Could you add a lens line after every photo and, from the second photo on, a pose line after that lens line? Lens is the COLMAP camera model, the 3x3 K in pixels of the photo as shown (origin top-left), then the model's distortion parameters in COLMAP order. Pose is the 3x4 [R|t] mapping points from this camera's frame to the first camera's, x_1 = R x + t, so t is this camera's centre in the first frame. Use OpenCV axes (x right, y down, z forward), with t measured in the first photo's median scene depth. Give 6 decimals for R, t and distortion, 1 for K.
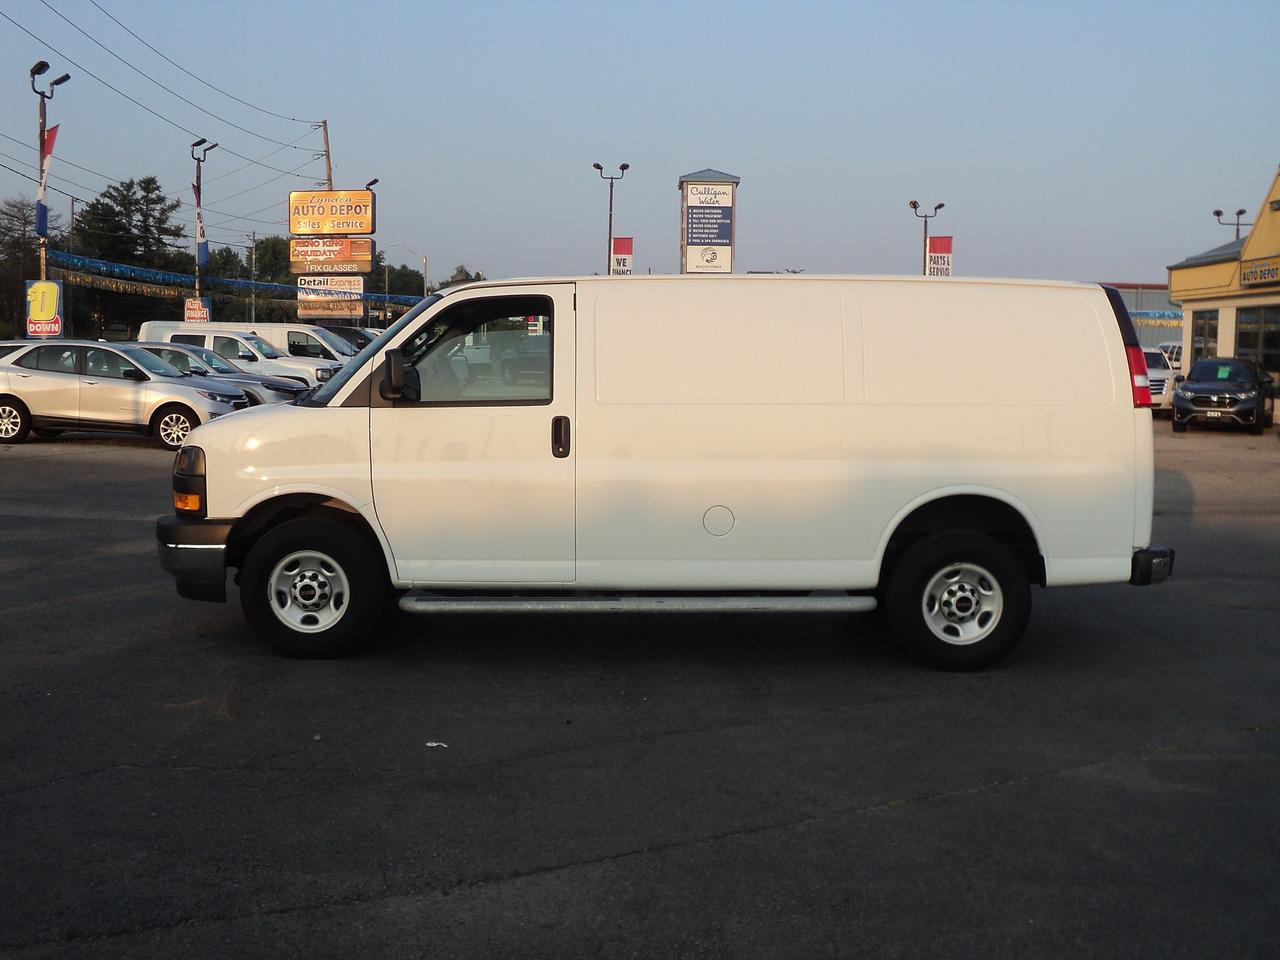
lens RADIAL K [[1312.5, 0, 638.2], [0, 1312.5, 476.7], [0, 0, 1]] dist [-0.133490, 0.000000]
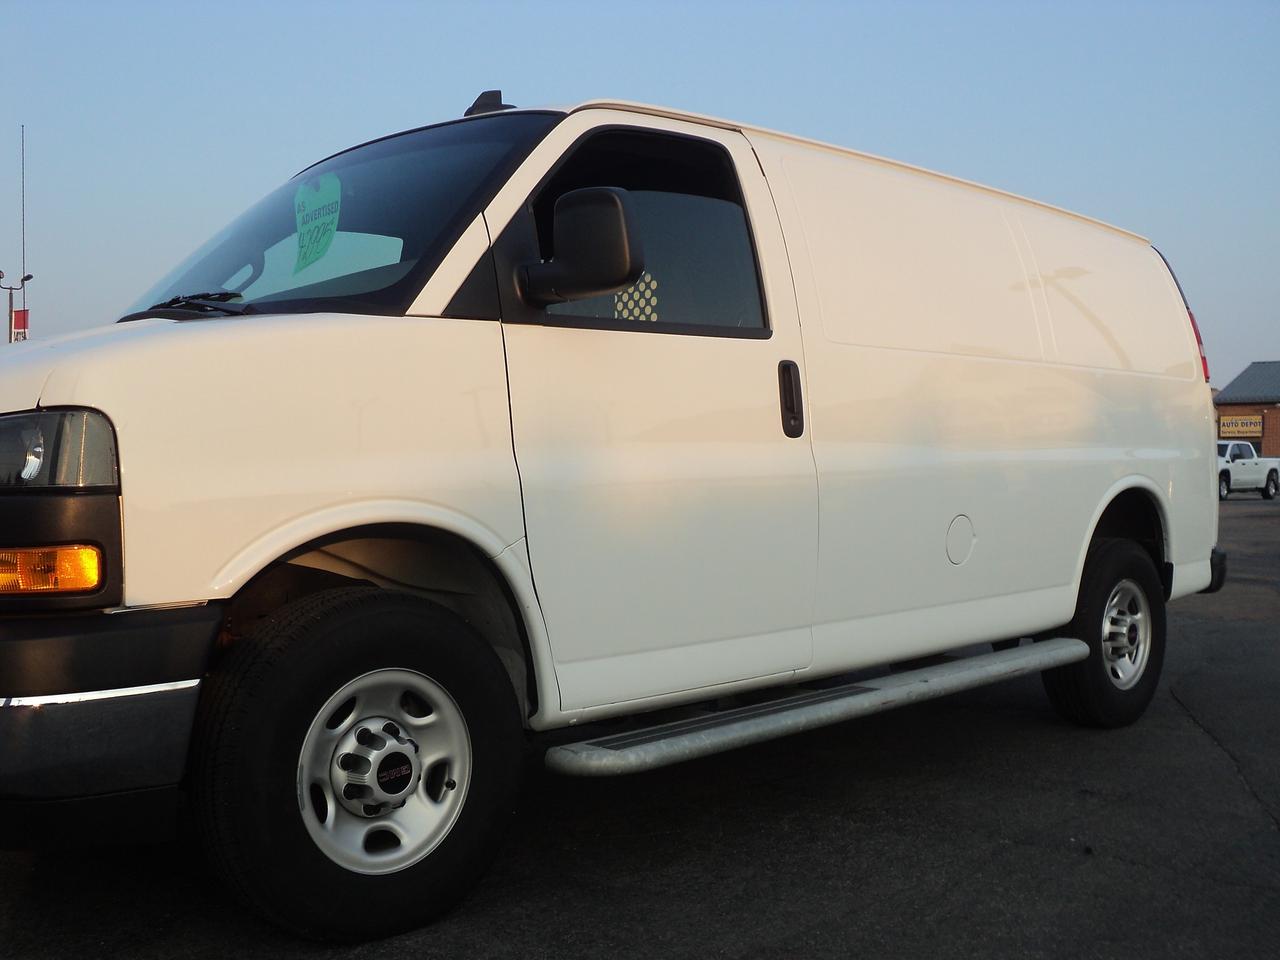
lens RADIAL K [[1312.5, 0, 644.4], [0, 1312.5, 485.6], [0, 0, 1]] dist [-0.133490, 0.000000]
pose [[0.728067, -0.022487, 0.685137, -0.468213], [0.071464, 0.996506, -0.043236, 0.023825], [-0.681770, 0.080442, 0.727130, 0.649138]]
